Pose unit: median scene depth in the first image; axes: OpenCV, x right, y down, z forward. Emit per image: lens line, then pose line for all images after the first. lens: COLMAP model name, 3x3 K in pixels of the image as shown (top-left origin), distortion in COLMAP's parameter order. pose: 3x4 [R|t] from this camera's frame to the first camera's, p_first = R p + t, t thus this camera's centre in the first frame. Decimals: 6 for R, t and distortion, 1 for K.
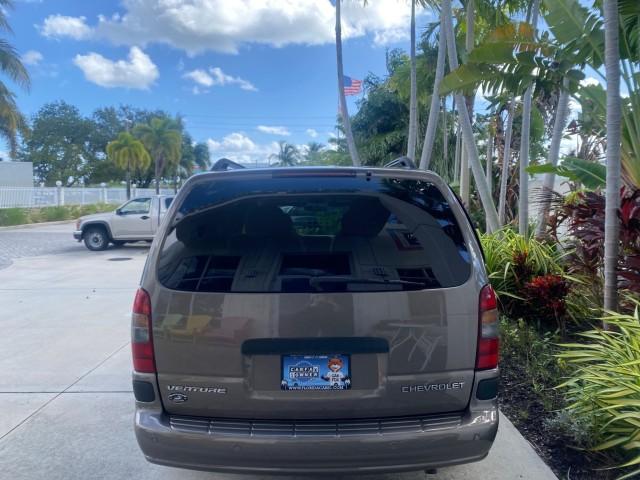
lens RADIAL K [[502.5, 0, 321.1], [0, 502.5, 238.5], [0, 0, 1]] dist [0.008989, -0.001030]
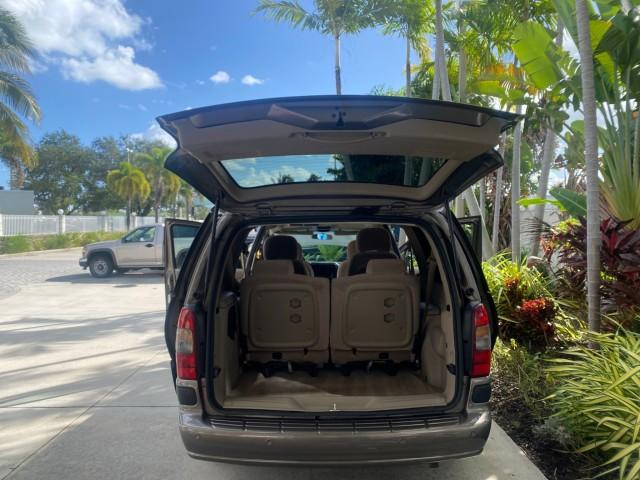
lens RADIAL K [[503.5, 0, 320.0], [0, 503.5, 240.0], [0, 0, 1]] dist [0.003980, -0.002397]
pose [[0.999976, 0.000682, 0.006934, -0.021834], [-0.000318, 0.998633, -0.052274, 0.001885], [-0.006961, 0.052270, 0.998609, -0.075641]]
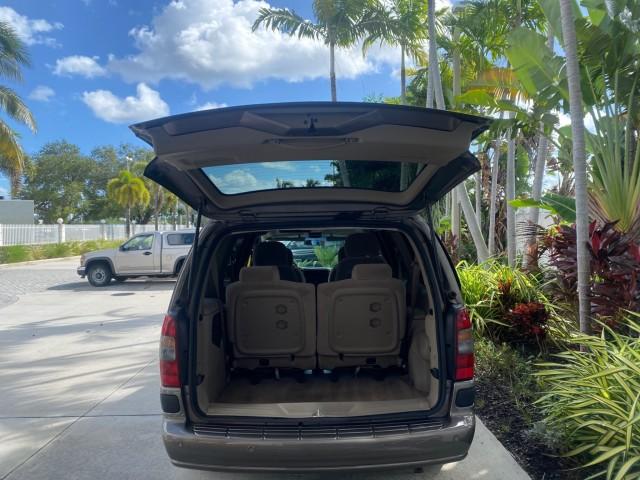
lens RADIAL K [[502.5, 0, 321.1], [0, 502.5, 238.5], [0, 0, 1]] dist [0.008989, -0.001030]
pose [[0.999919, -0.010857, 0.006663, -0.003172], [0.011279, 0.997693, -0.066937, 0.002221], [-0.005921, 0.067007, 0.997735, -0.076705]]
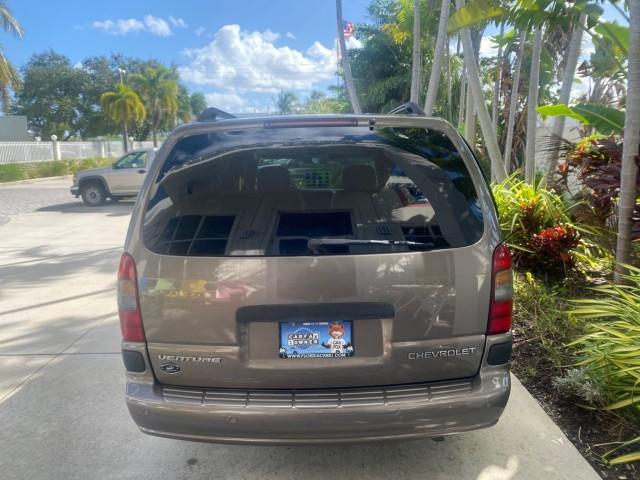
lens RADIAL K [[502.5, 0, 321.1], [0, 502.5, 238.5], [0, 0, 1]] dist [0.008989, -0.001030]
pose [[0.999877, -0.015159, -0.004047, 0.002229], [0.015480, 0.995173, 0.096903, -0.004406], [0.002558, -0.096954, 0.995286, 0.034973]]
